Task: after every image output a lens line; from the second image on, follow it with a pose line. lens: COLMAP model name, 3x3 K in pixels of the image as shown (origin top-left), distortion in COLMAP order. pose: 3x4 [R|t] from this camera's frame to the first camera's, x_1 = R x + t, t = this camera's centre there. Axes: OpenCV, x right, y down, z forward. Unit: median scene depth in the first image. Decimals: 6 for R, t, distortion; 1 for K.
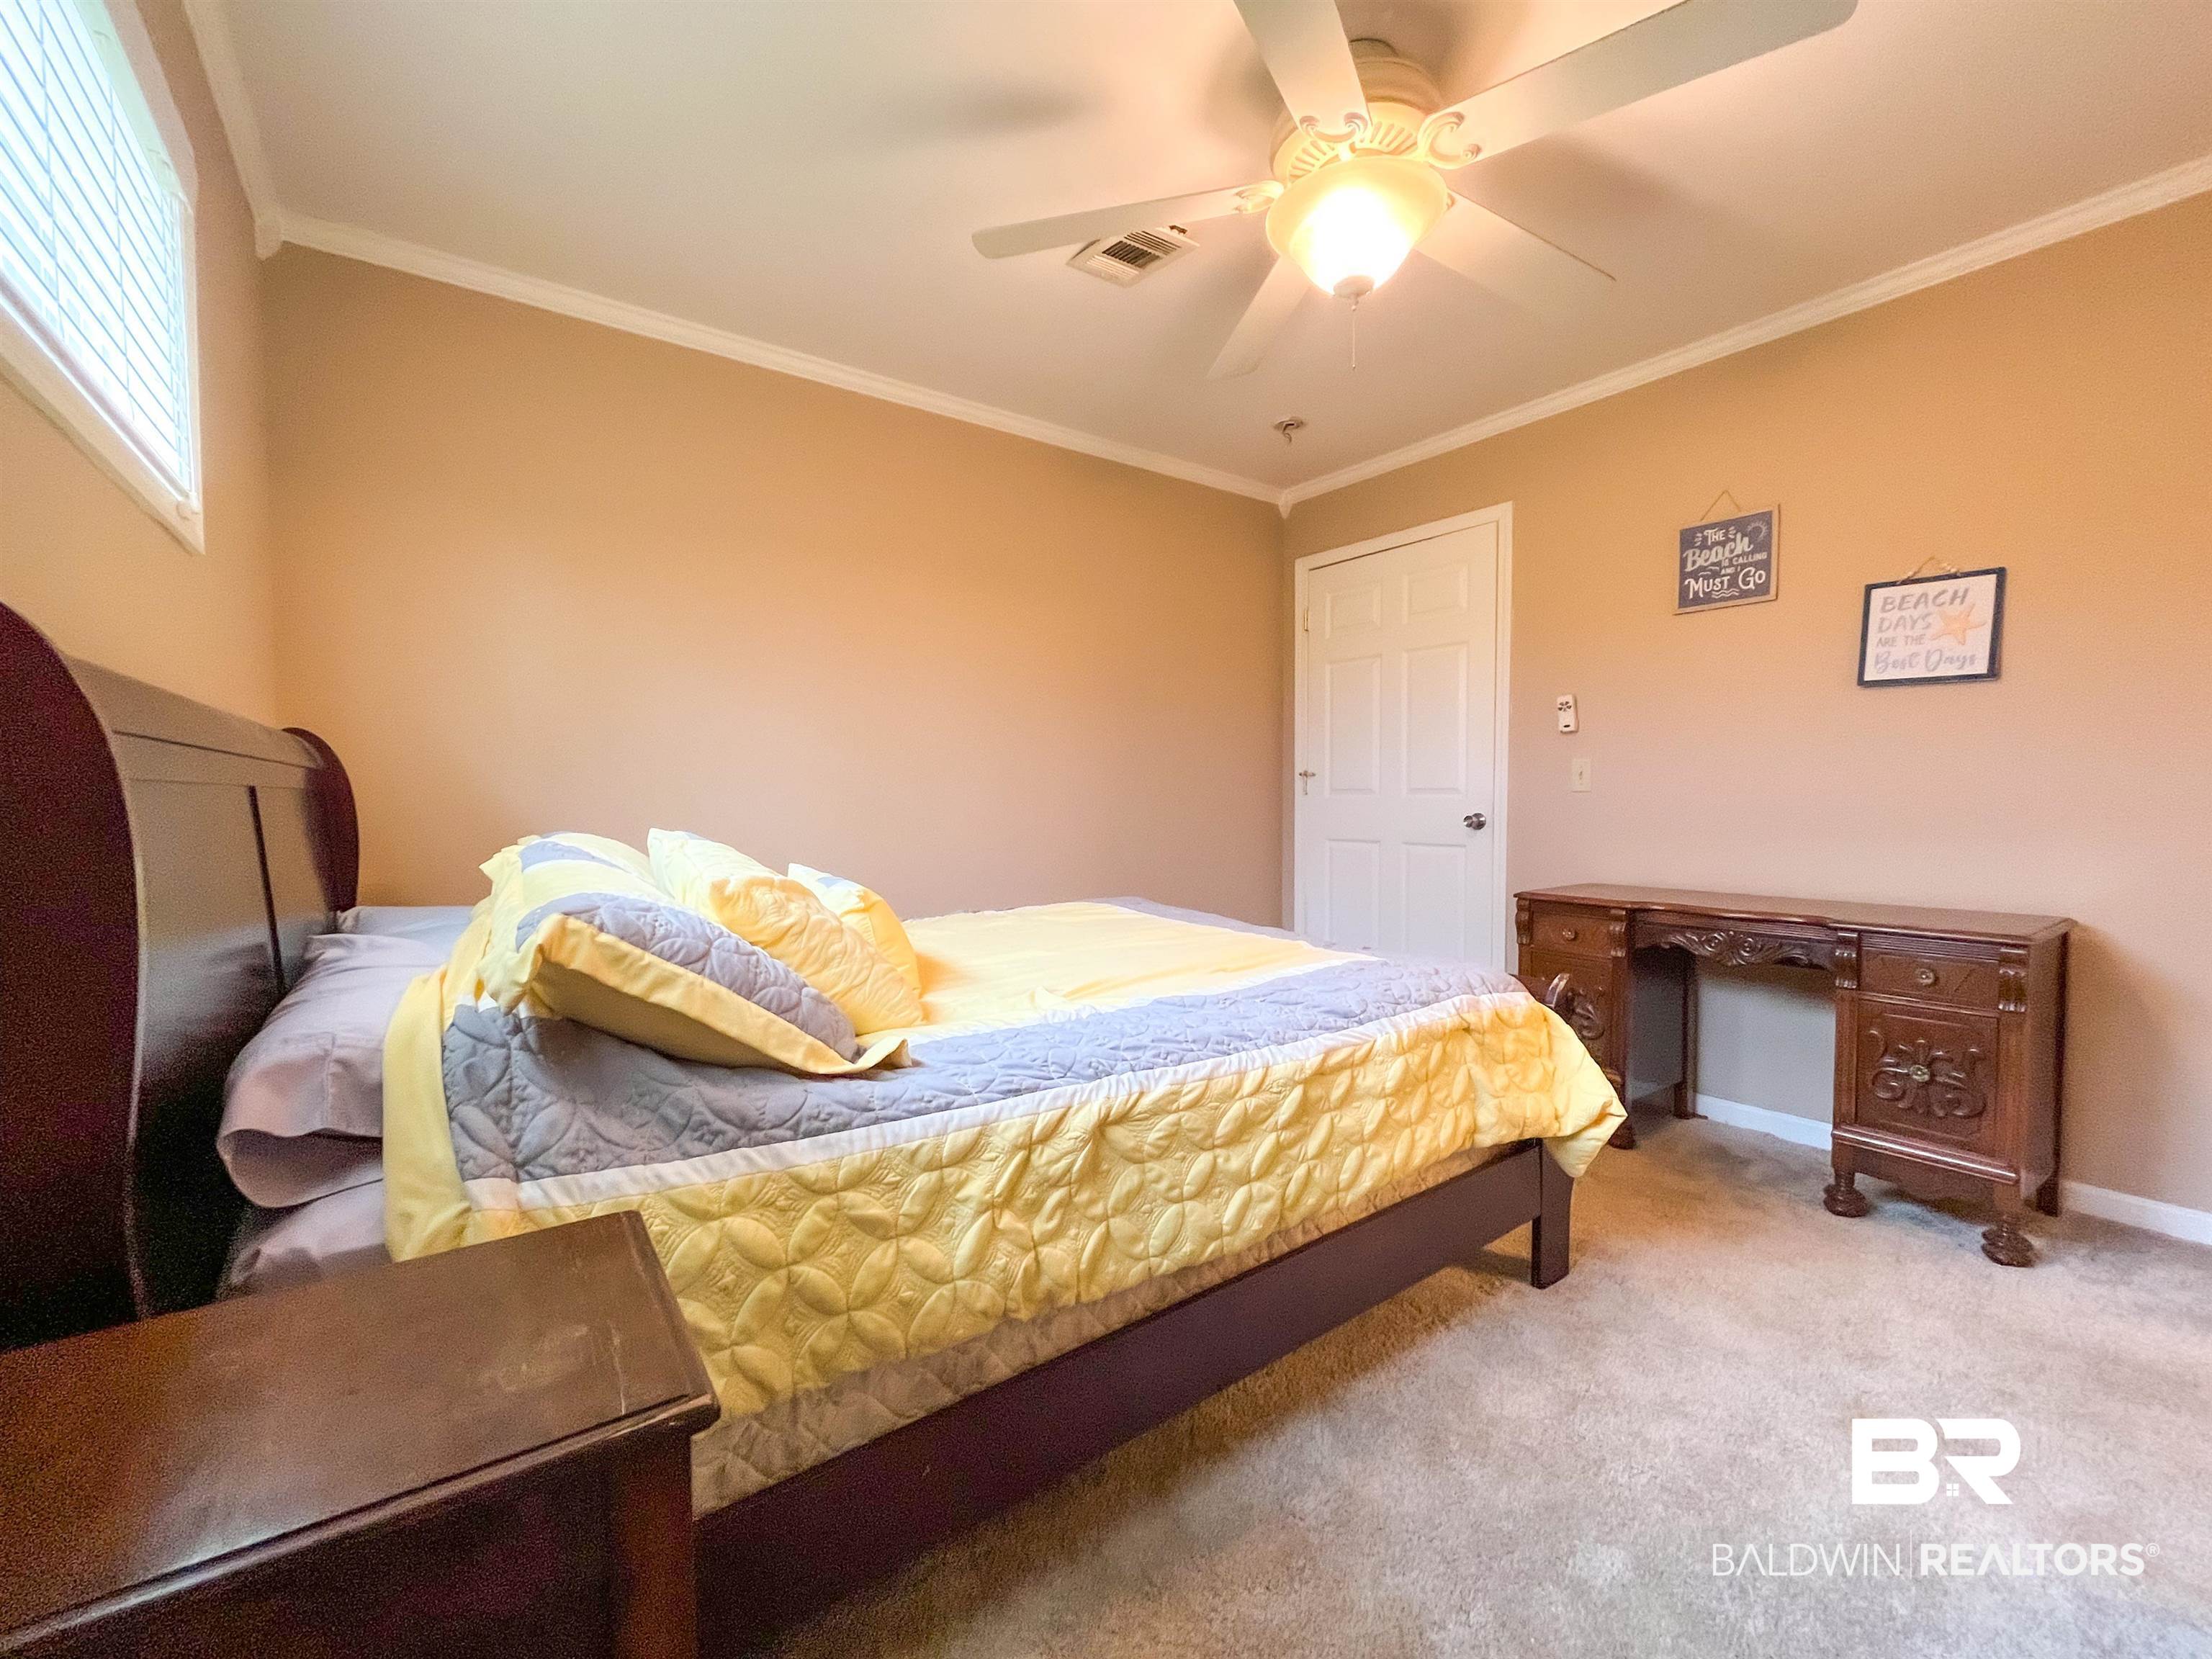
lens RADIAL K [[908.1, 0, 1114.3], [0, 908.1, 830.6], [0, 0, 1]] dist [-0.001219, -0.000593]
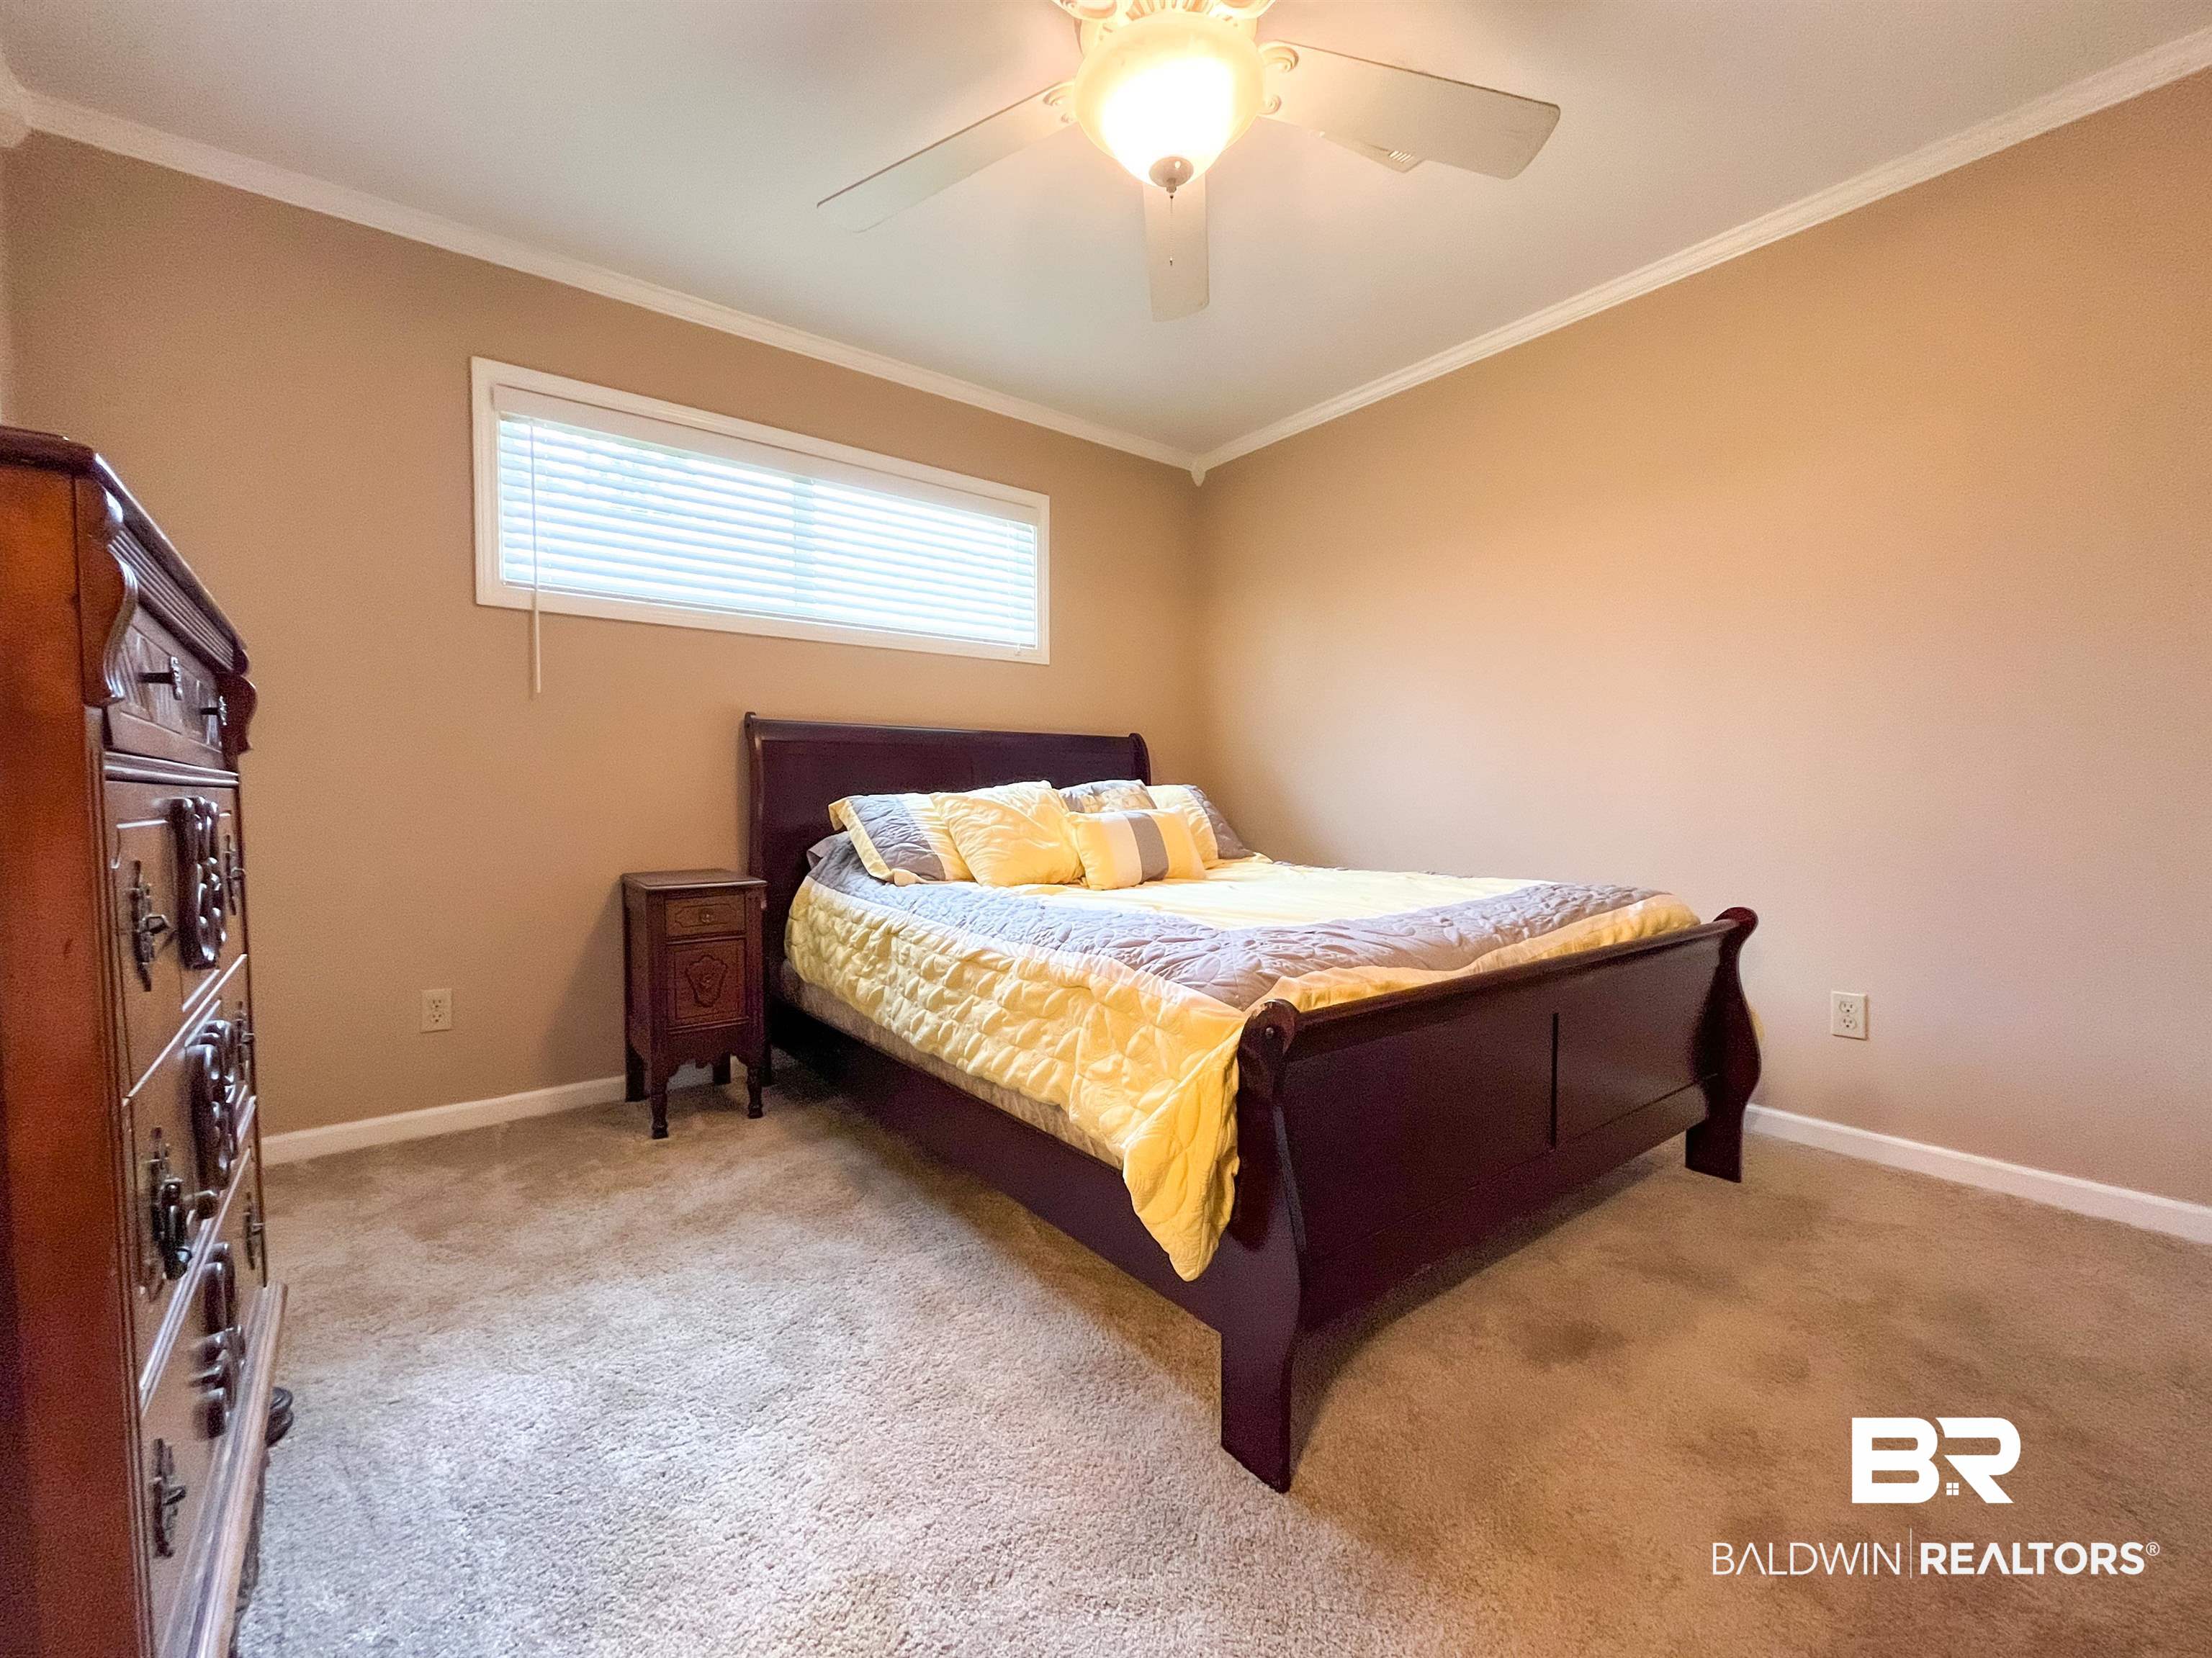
lens RADIAL K [[923.3, 0, 1106.7], [0, 923.3, 853.0], [0, 0, 1]] dist [0.000777, 0.000279]
pose [[0.022283, 0.064705, -0.997656, 1.617068], [-0.047666, 0.996837, 0.063587, 0.029965], [0.998615, 0.046138, 0.025297, 1.239512]]
